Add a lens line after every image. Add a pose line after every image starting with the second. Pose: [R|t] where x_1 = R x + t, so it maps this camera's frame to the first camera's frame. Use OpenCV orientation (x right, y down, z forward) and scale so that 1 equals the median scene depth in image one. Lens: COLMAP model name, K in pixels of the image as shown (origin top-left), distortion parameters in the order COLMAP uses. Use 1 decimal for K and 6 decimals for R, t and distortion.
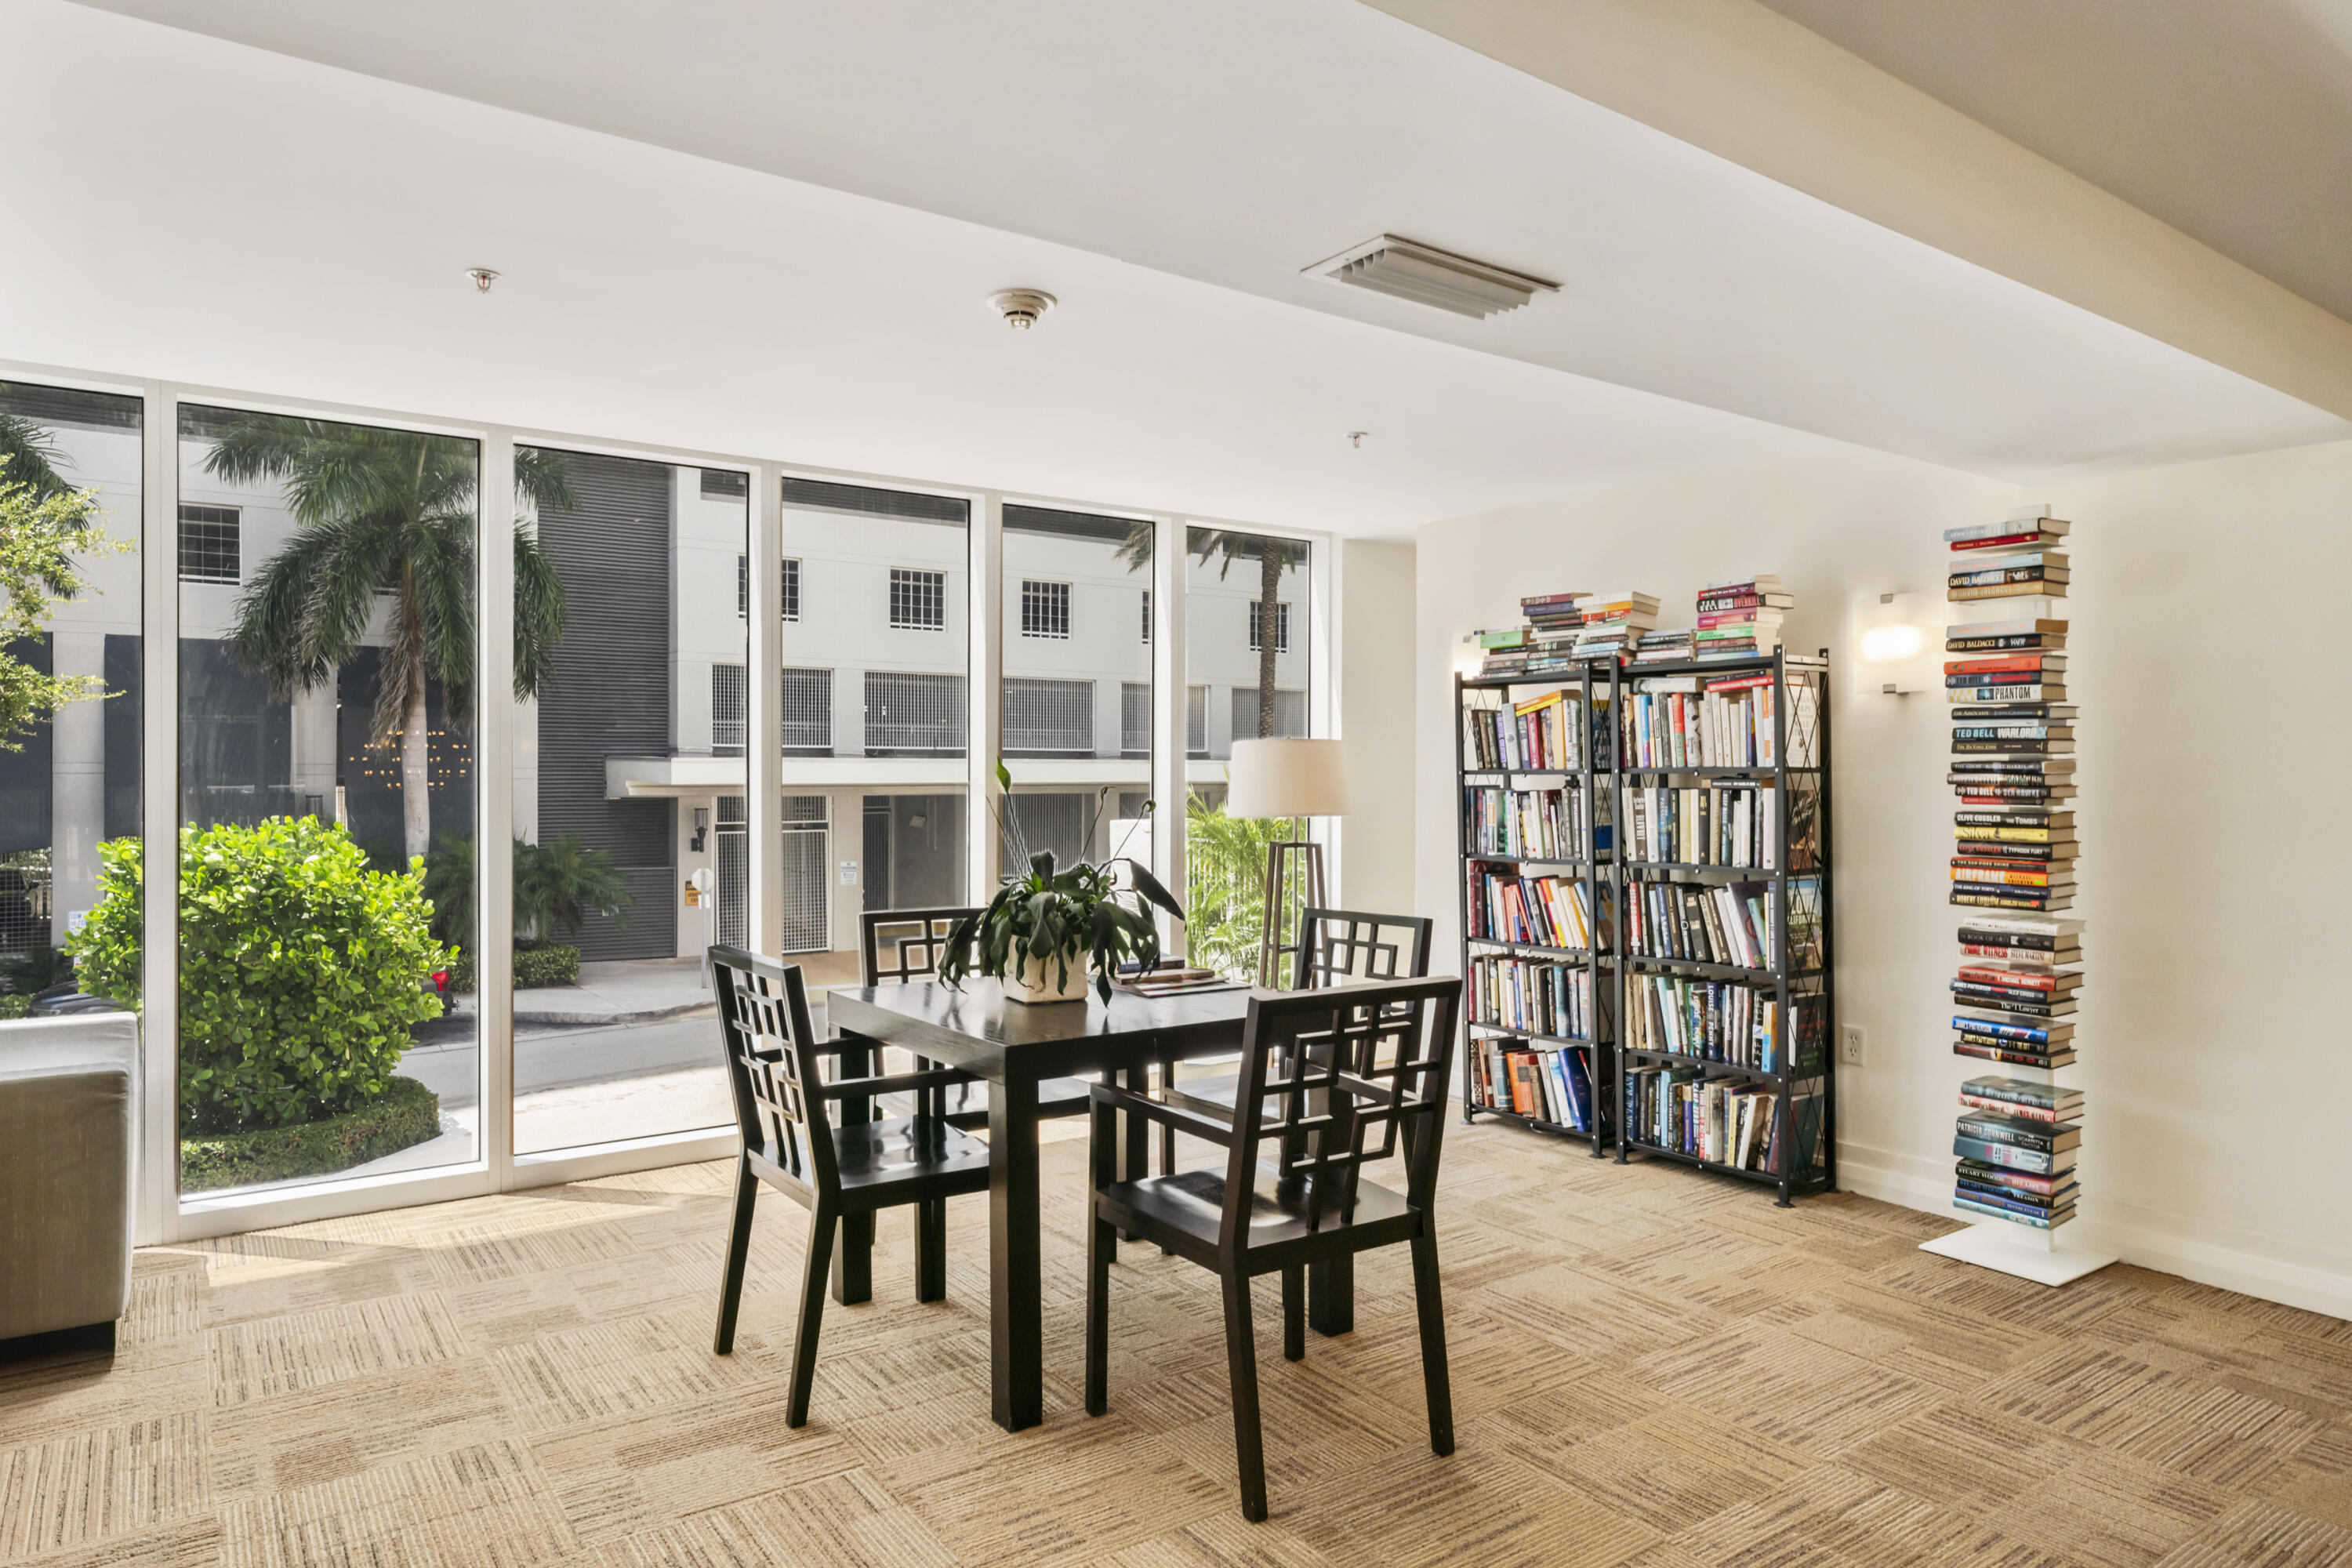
lens RADIAL K [[1430.5, 0, 1174.1], [0, 1430.5, 770.7], [0, 0, 1]] dist [-0.002466, -0.000912]
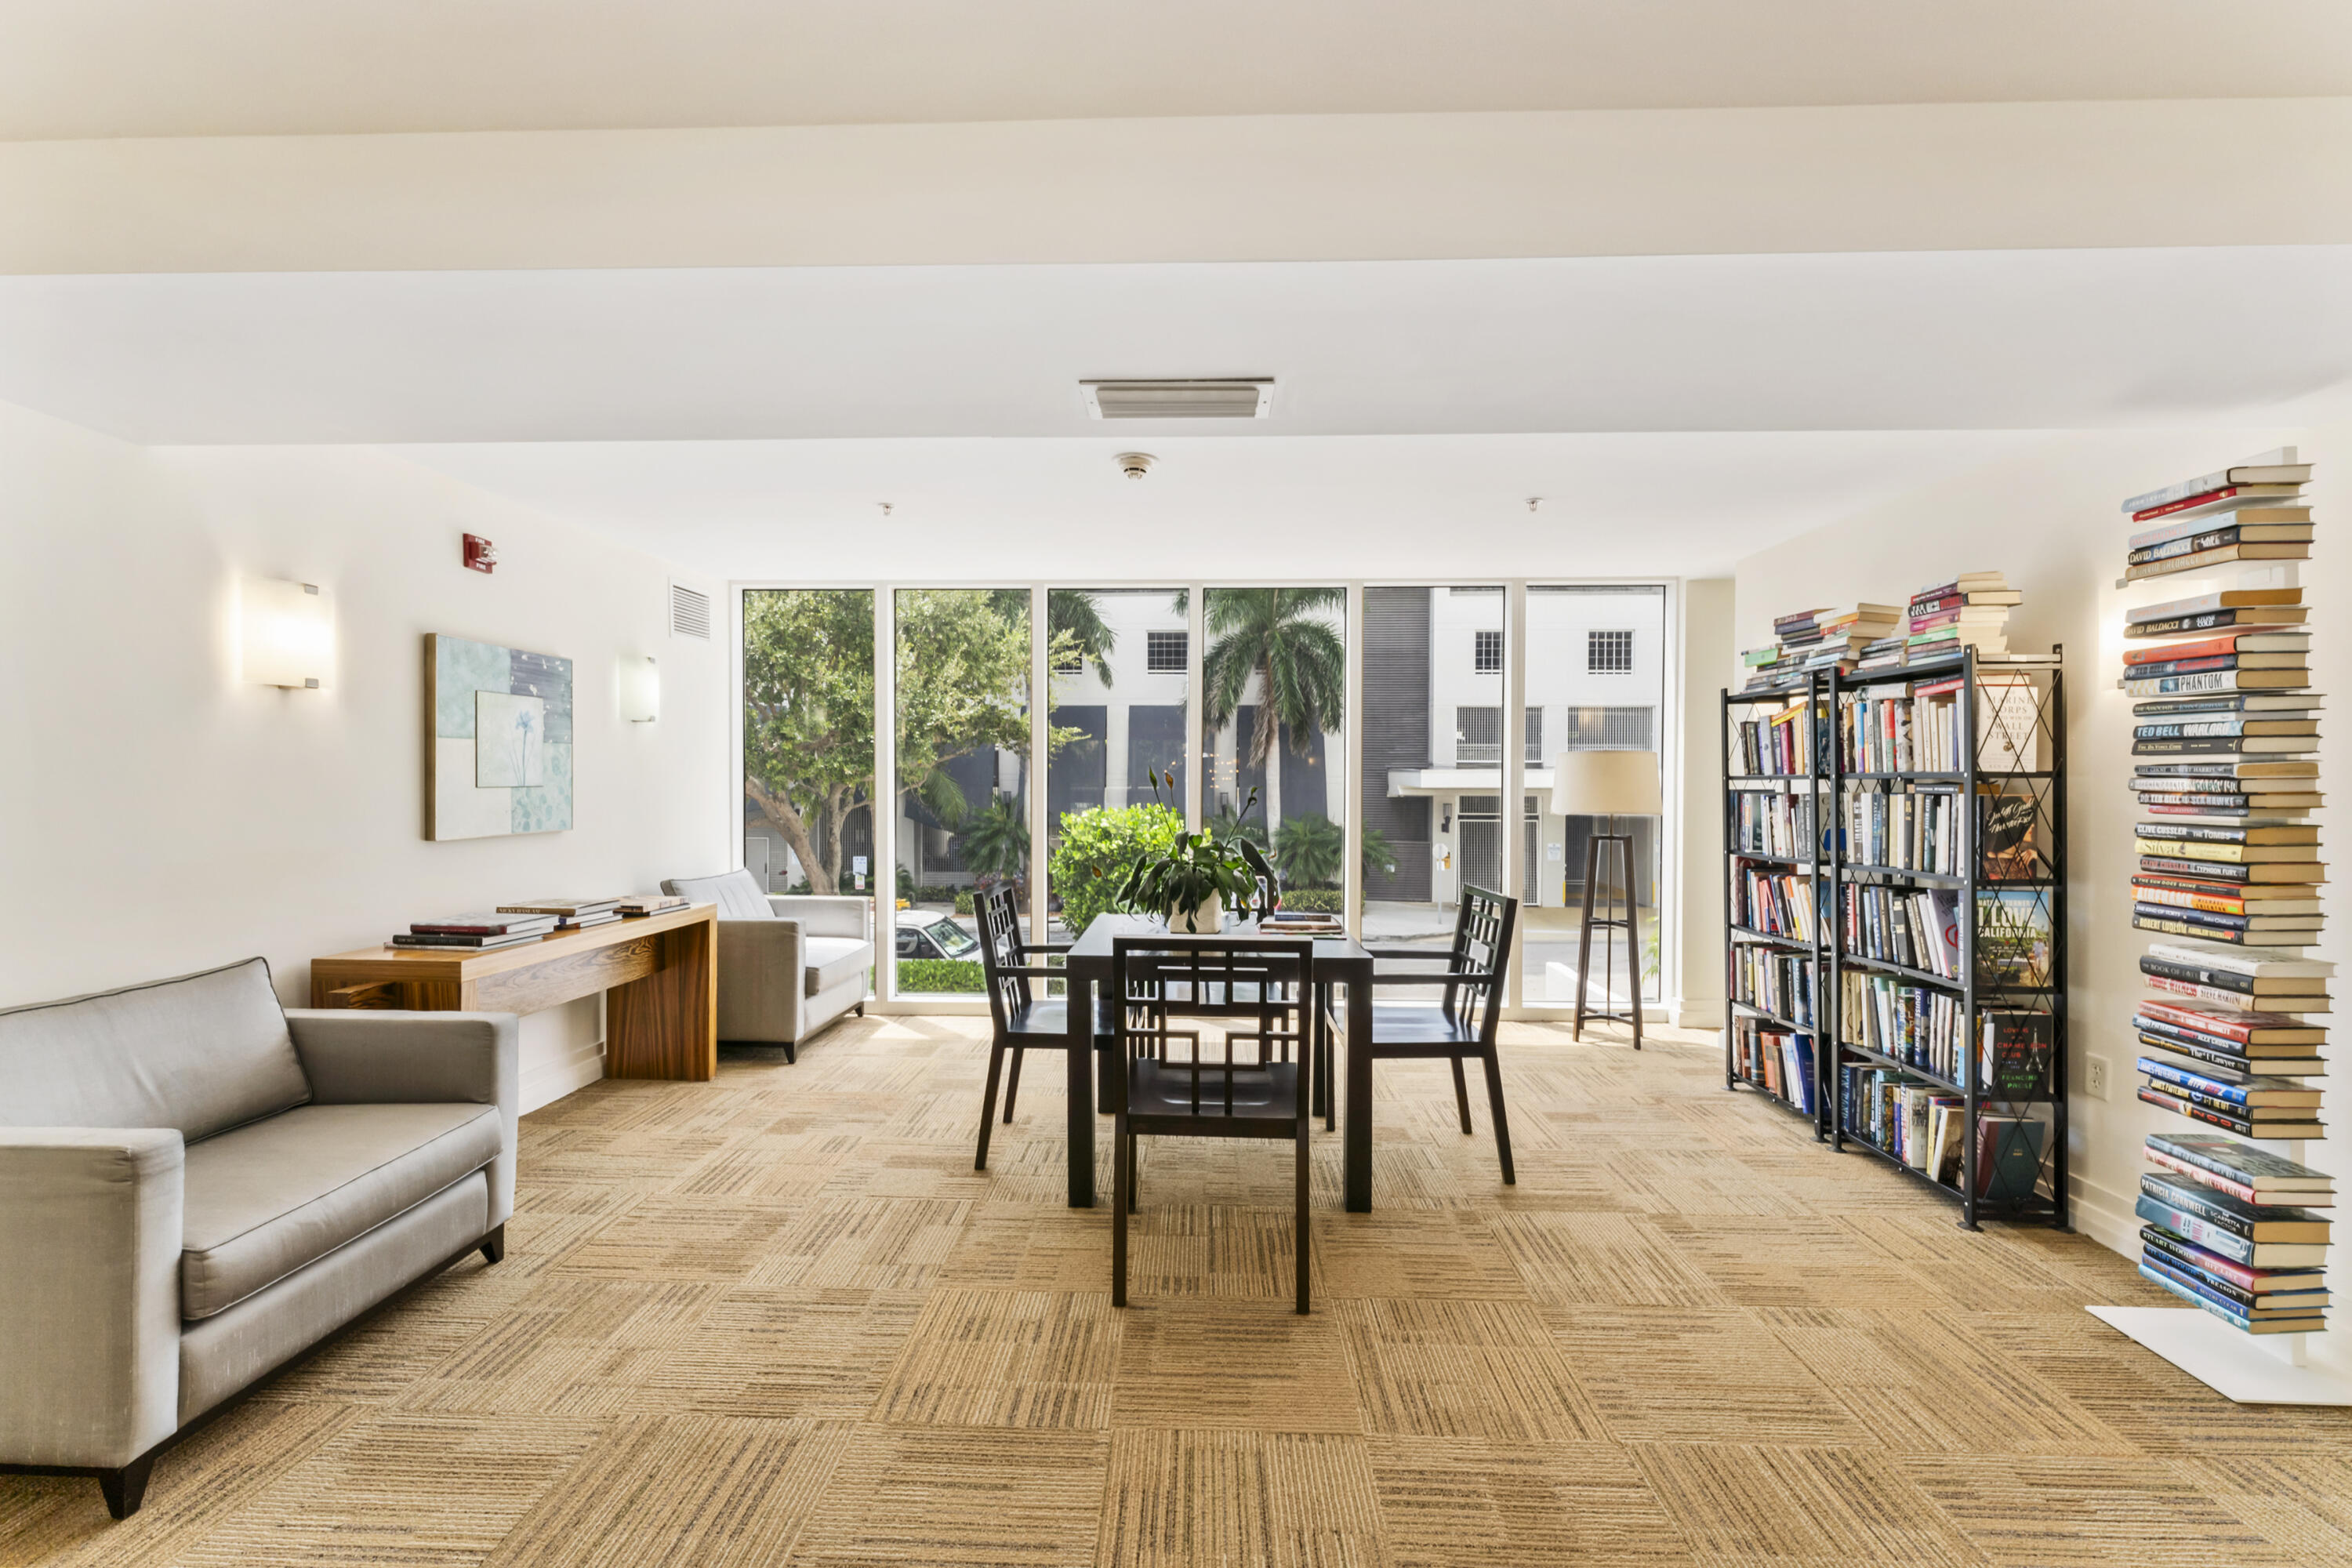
lens RADIAL K [[968.4, 0, 1174.7], [0, 968.4, 783.6], [0, 0, 1]] dist [0.000252, 0.000061]
pose [[0.797091, 0.003709, -0.603848, 0.379464], [-0.000605, 0.999986, 0.005343, 0.002219], [0.603859, -0.003894, 0.797081, 0.152728]]
